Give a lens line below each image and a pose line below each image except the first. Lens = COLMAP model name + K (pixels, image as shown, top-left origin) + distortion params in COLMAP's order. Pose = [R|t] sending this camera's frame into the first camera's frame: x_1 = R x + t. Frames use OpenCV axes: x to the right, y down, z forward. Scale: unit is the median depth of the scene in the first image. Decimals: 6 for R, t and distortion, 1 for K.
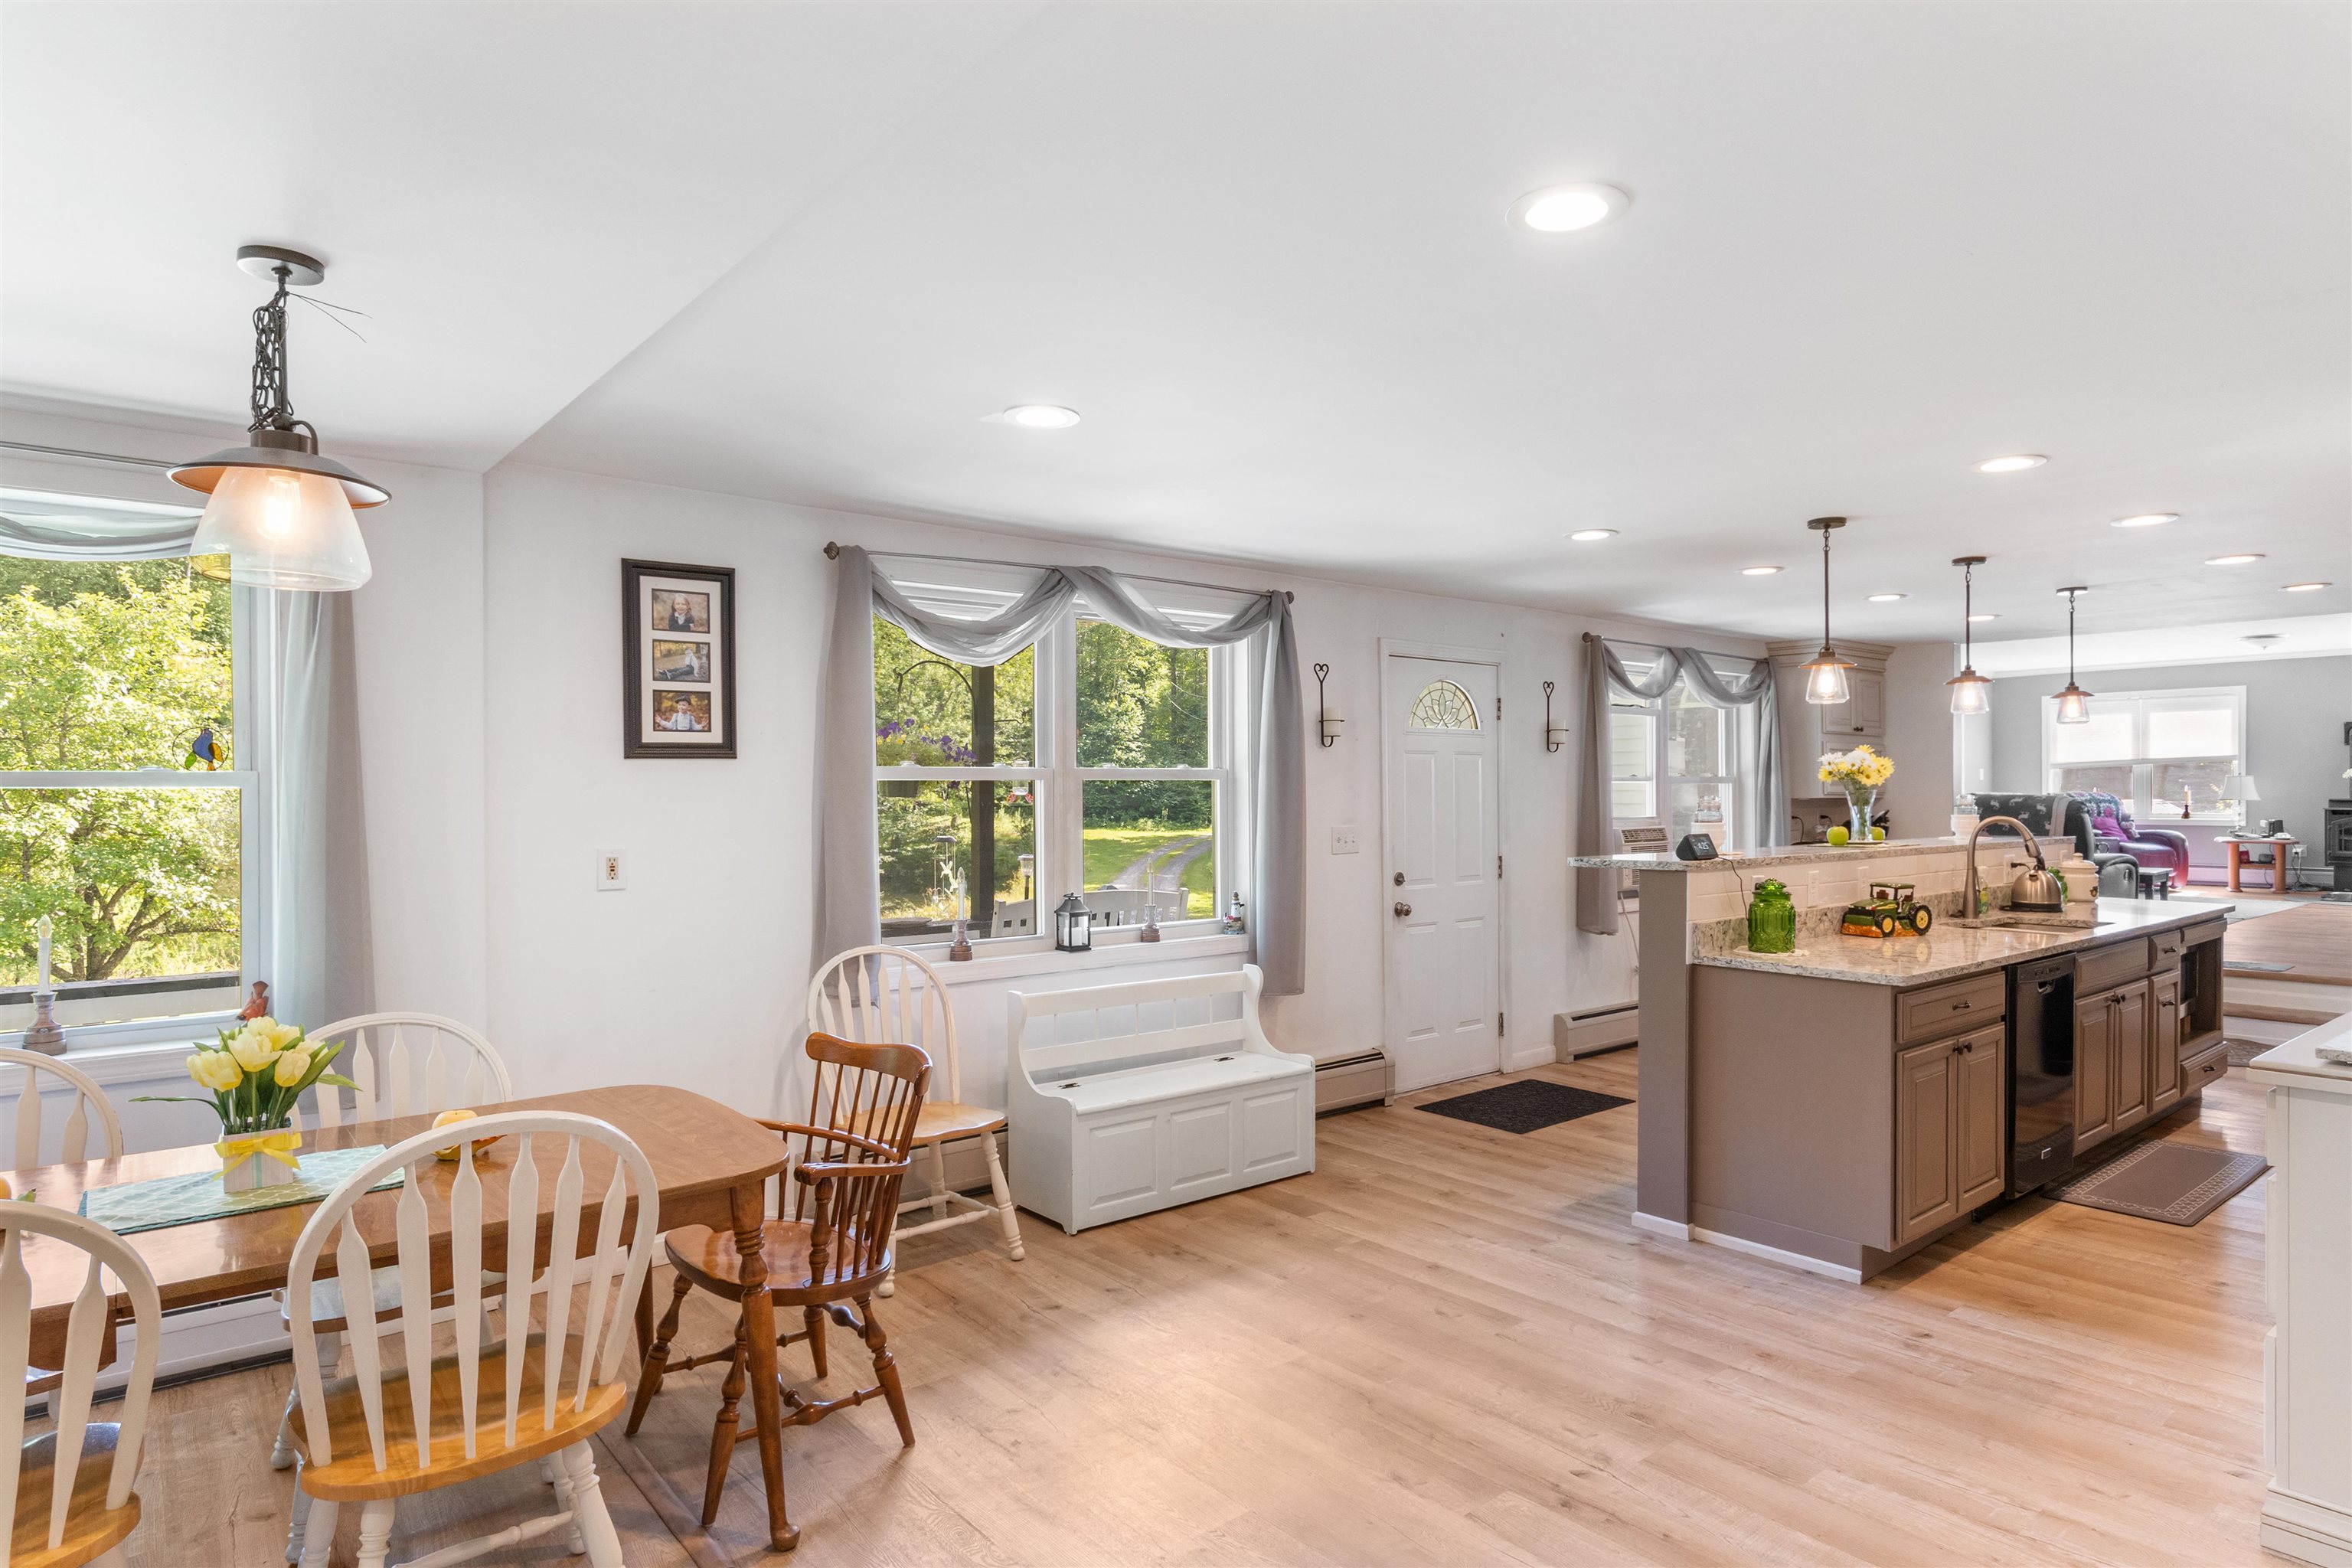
lens RADIAL K [[1303.2, 0, 1235.8], [0, 1303.2, 790.6], [0, 0, 1]] dist [-0.001155, -0.000084]
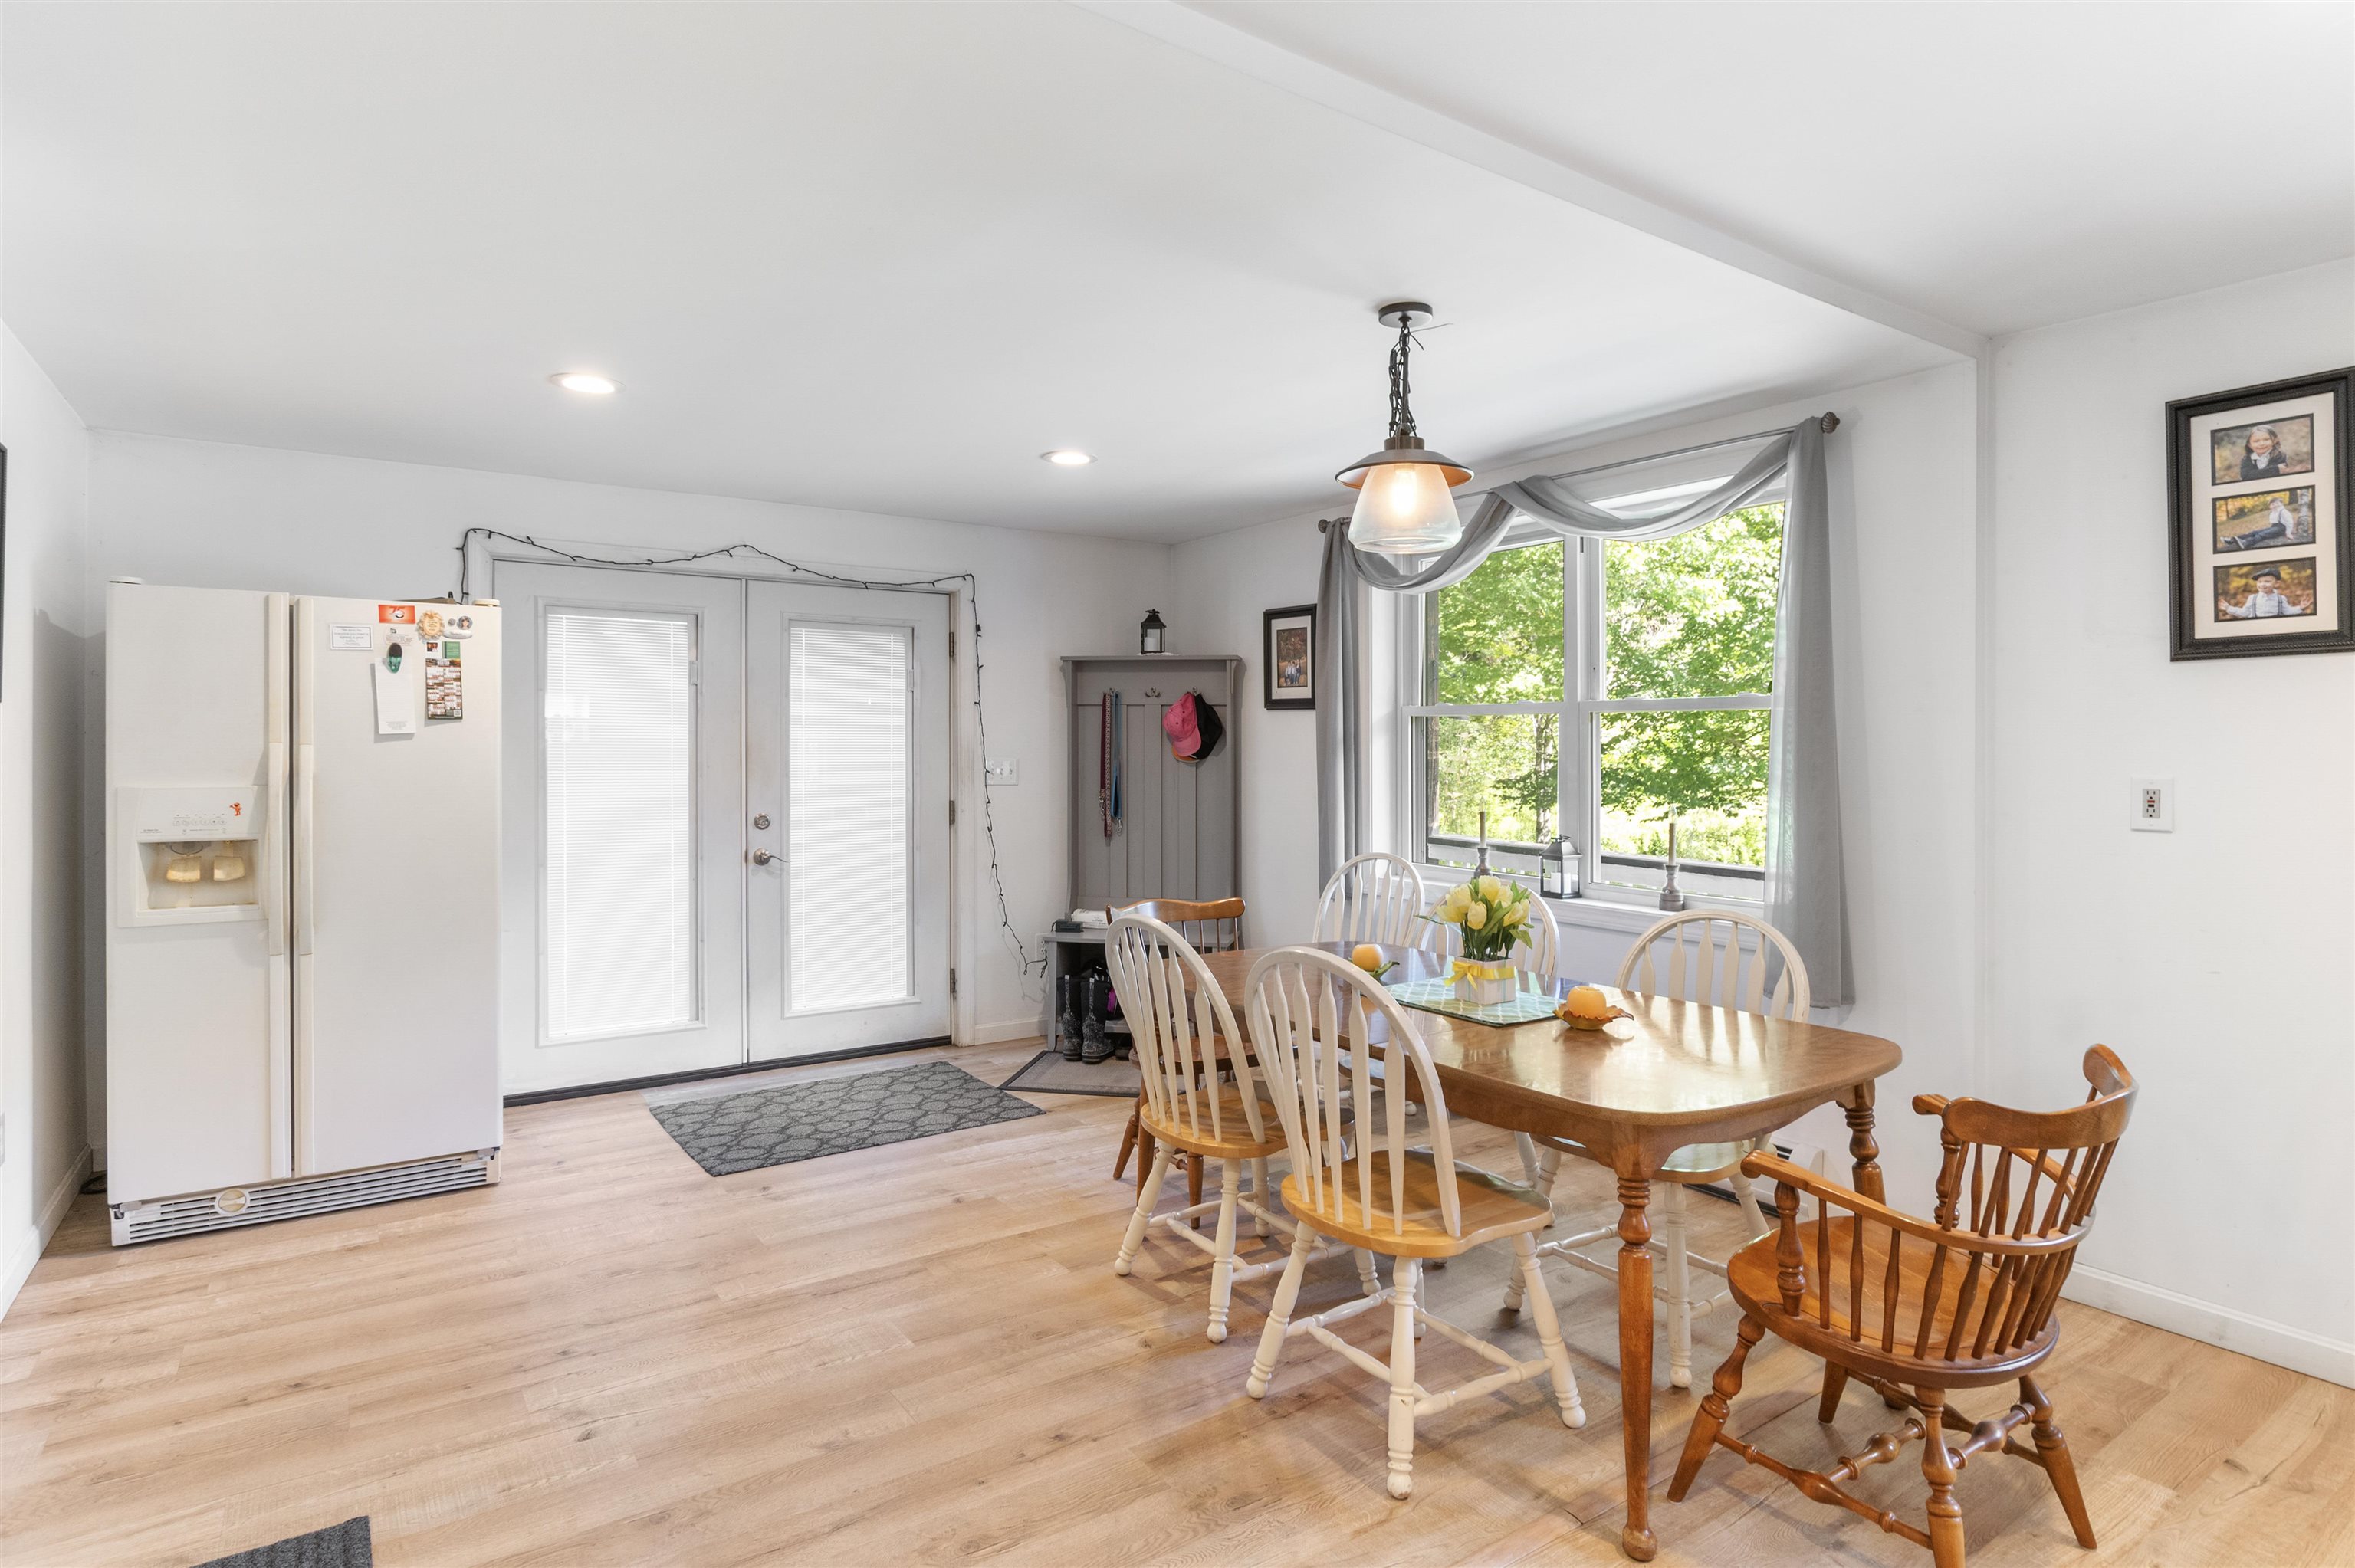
lens RADIAL K [[1234.4, 0, 1172.7], [0, 1234.4, 735.6], [0, 0, 1]] dist [-0.002880, -0.001316]
pose [[-0.102437, -0.004551, -0.994729, 0.307026], [-0.001108, 0.999989, -0.004461, 0.022418], [0.994739, 0.000645, -0.102441, 0.480037]]
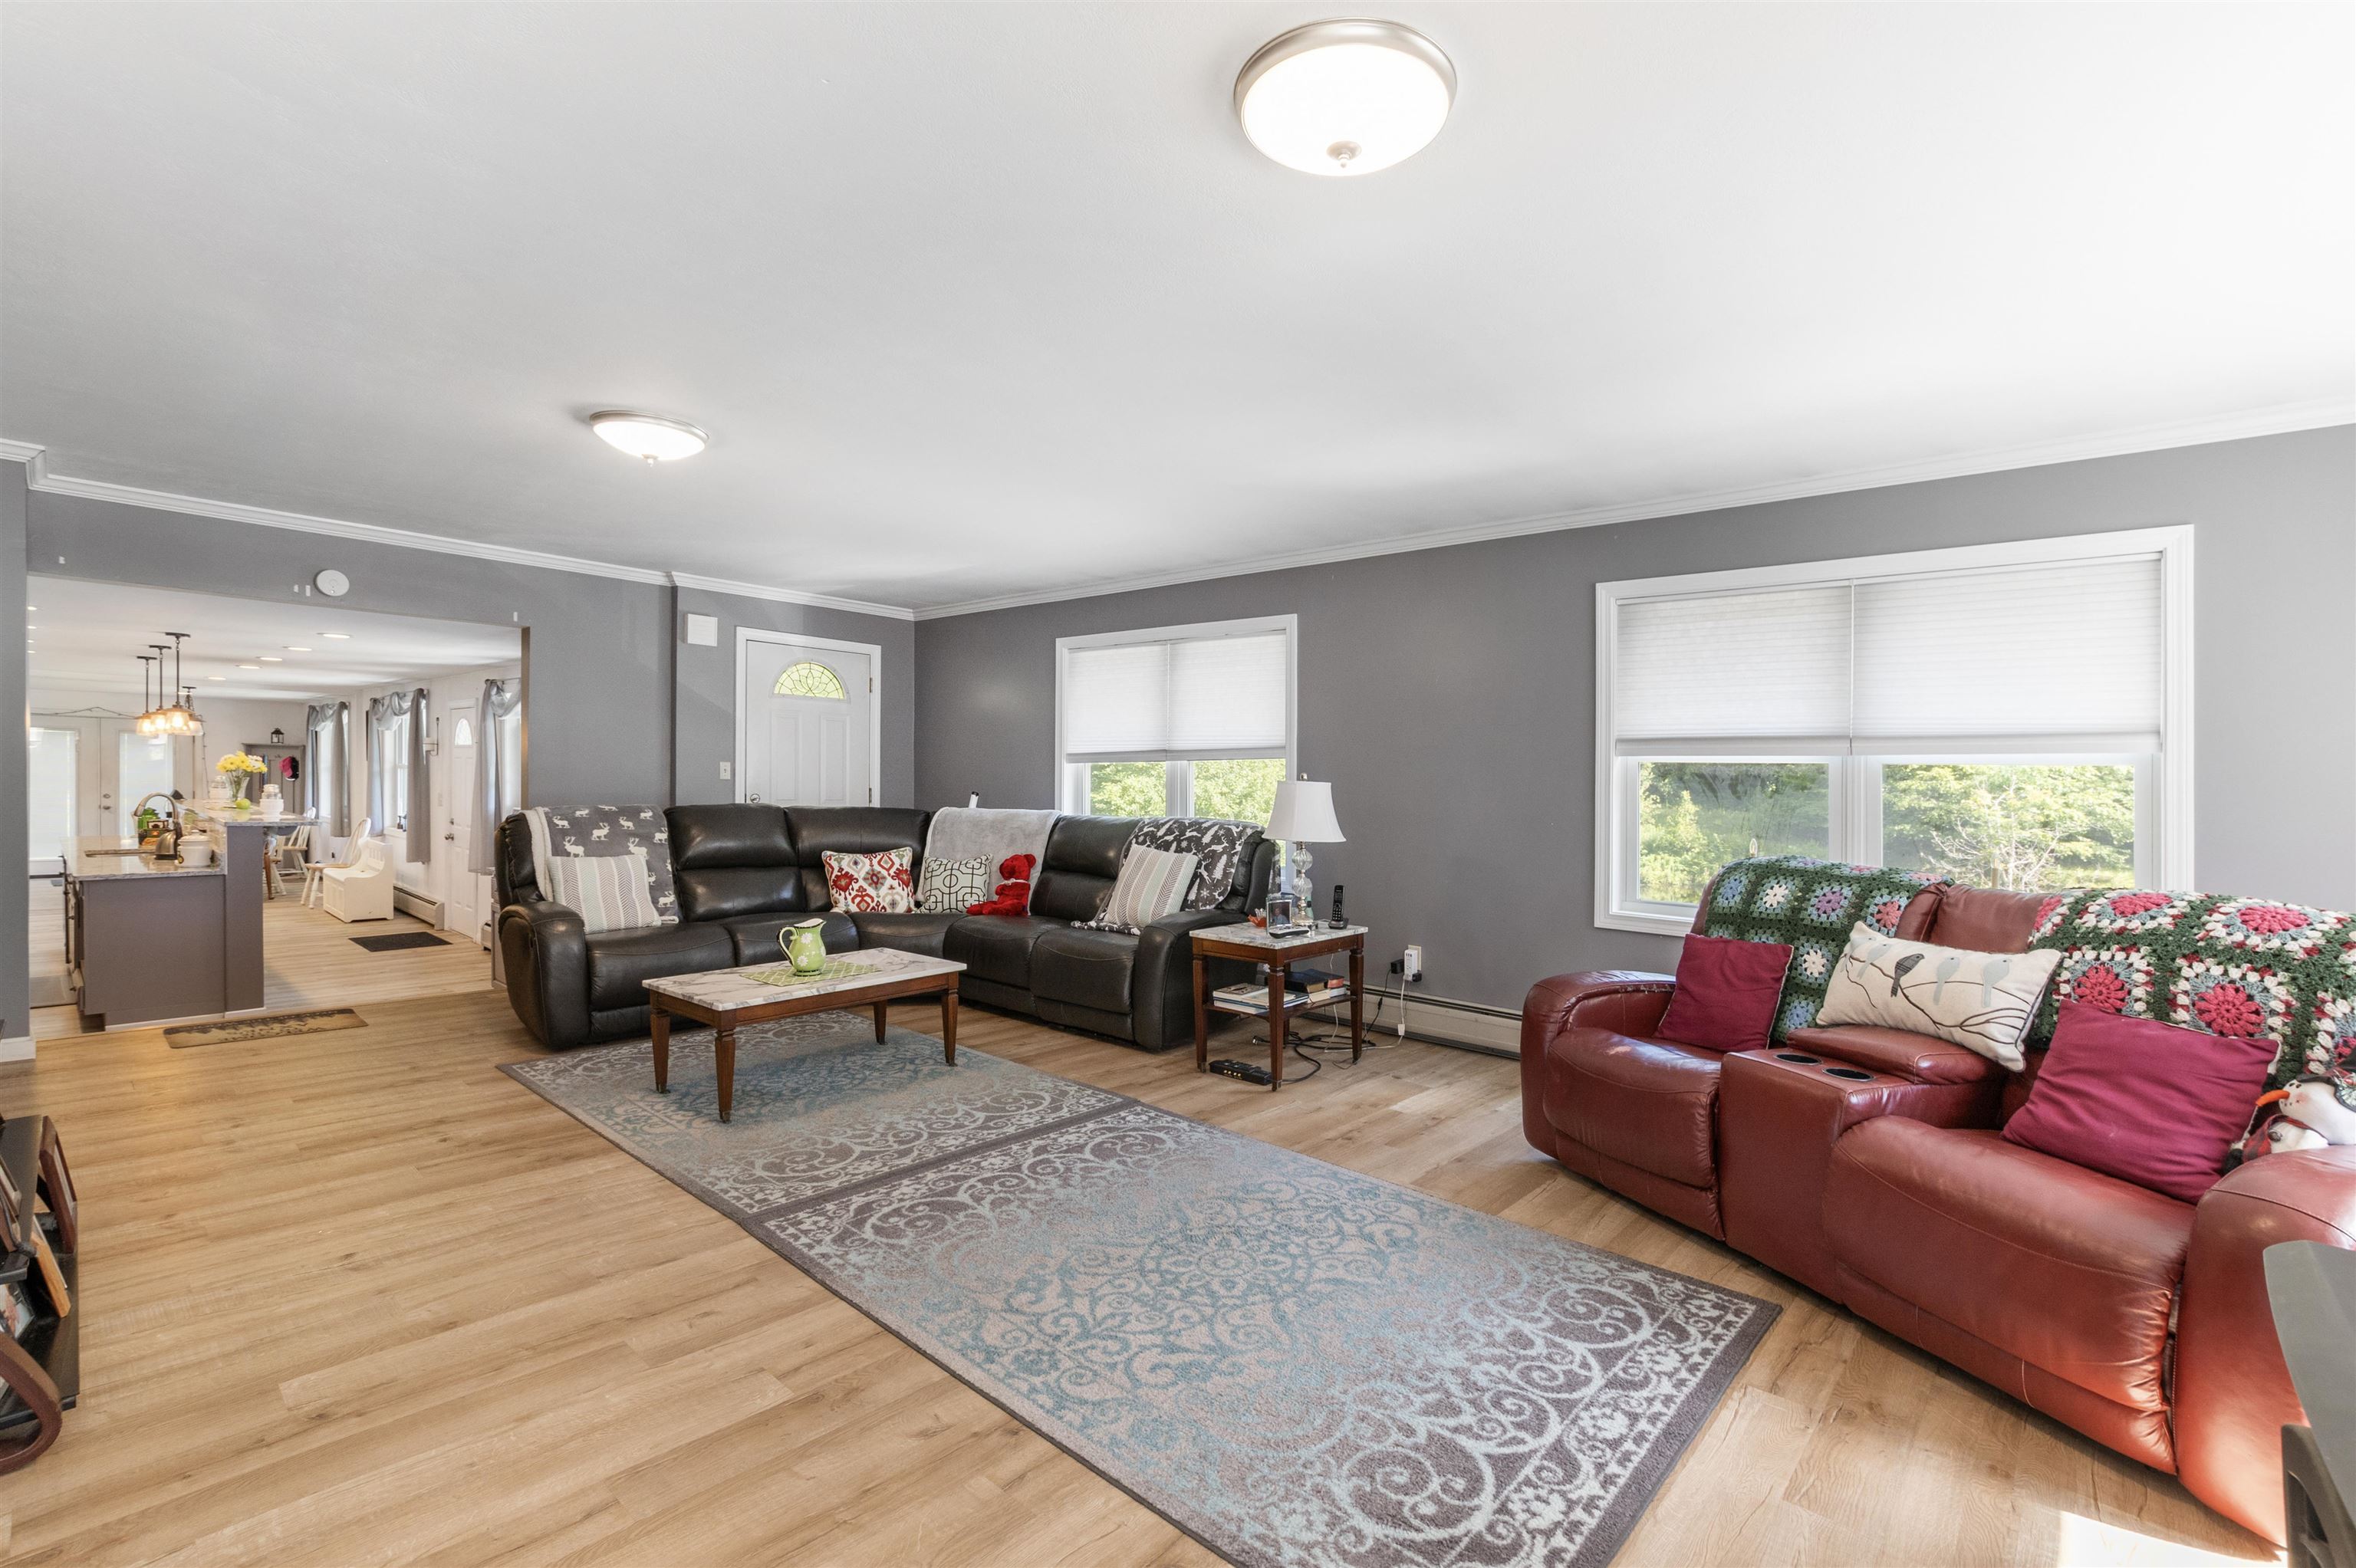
lens RADIAL K [[1053.1, 0, 1178.0], [0, 1053.1, 784.0], [0, 0, 1]] dist [-0.022683, -0.000213]
pose [[0.128167, 0.011829, -0.991682, 2.727430], [-0.026641, 0.999609, 0.008481, -0.049148], [0.991395, 0.025332, 0.128432, 2.847989]]
